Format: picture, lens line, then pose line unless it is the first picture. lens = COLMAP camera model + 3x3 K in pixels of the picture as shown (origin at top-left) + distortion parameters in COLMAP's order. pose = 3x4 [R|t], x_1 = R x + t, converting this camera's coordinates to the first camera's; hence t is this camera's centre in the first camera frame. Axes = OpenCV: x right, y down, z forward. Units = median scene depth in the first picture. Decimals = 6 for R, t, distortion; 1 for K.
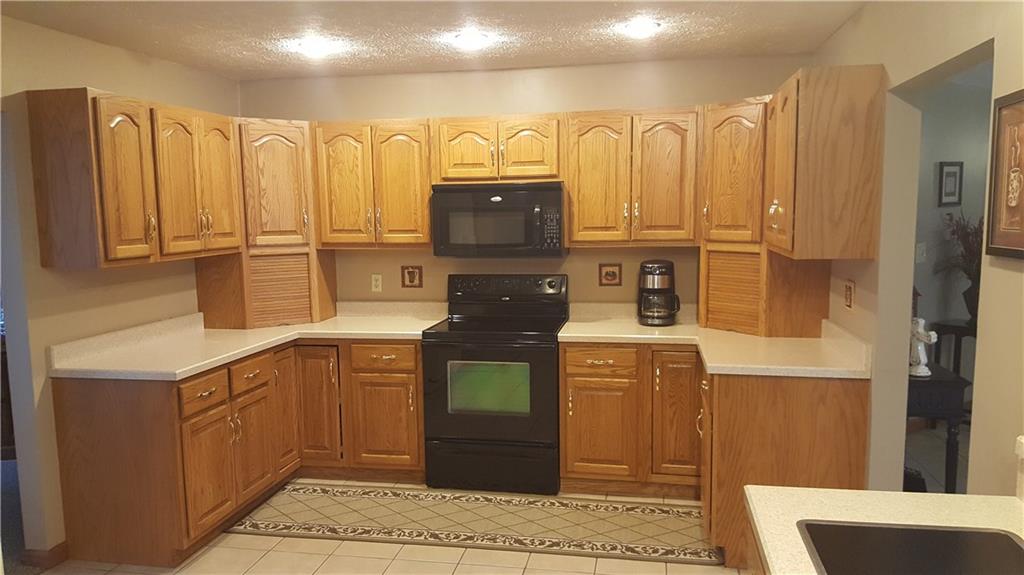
lens RADIAL K [[754.5, 0, 514.2], [0, 754.5, 301.1], [0, 0, 1]] dist [0.124636, -0.196289]
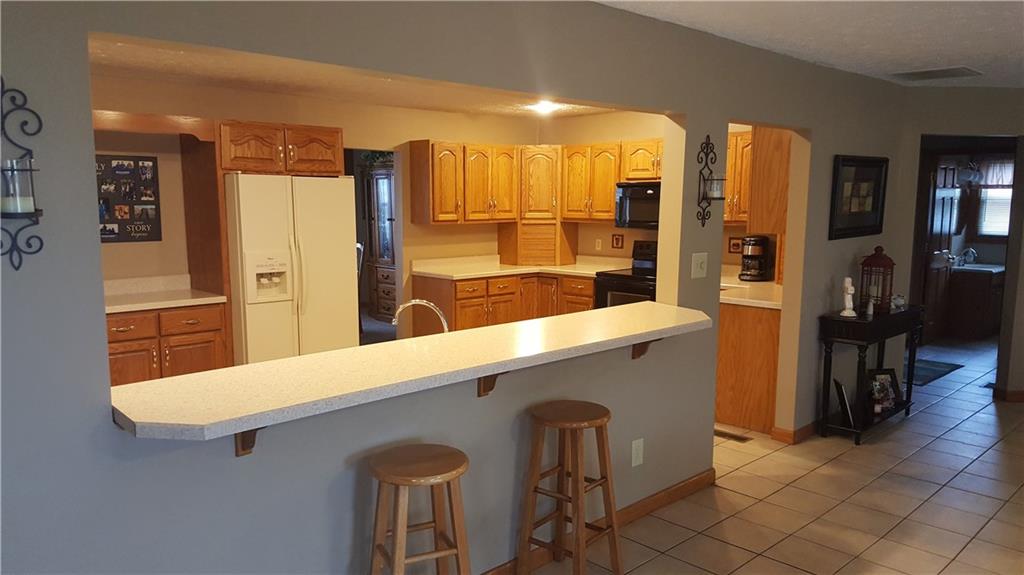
lens RADIAL K [[754.5, 0, 514.2], [0, 754.5, 301.1], [0, 0, 1]] dist [0.124636, -0.196289]
pose [[0.816037, 0.091944, -0.570639, 0.656334], [-0.081636, 0.995704, 0.043690, 0.043860], [0.572205, 0.010932, 0.820038, -0.442197]]
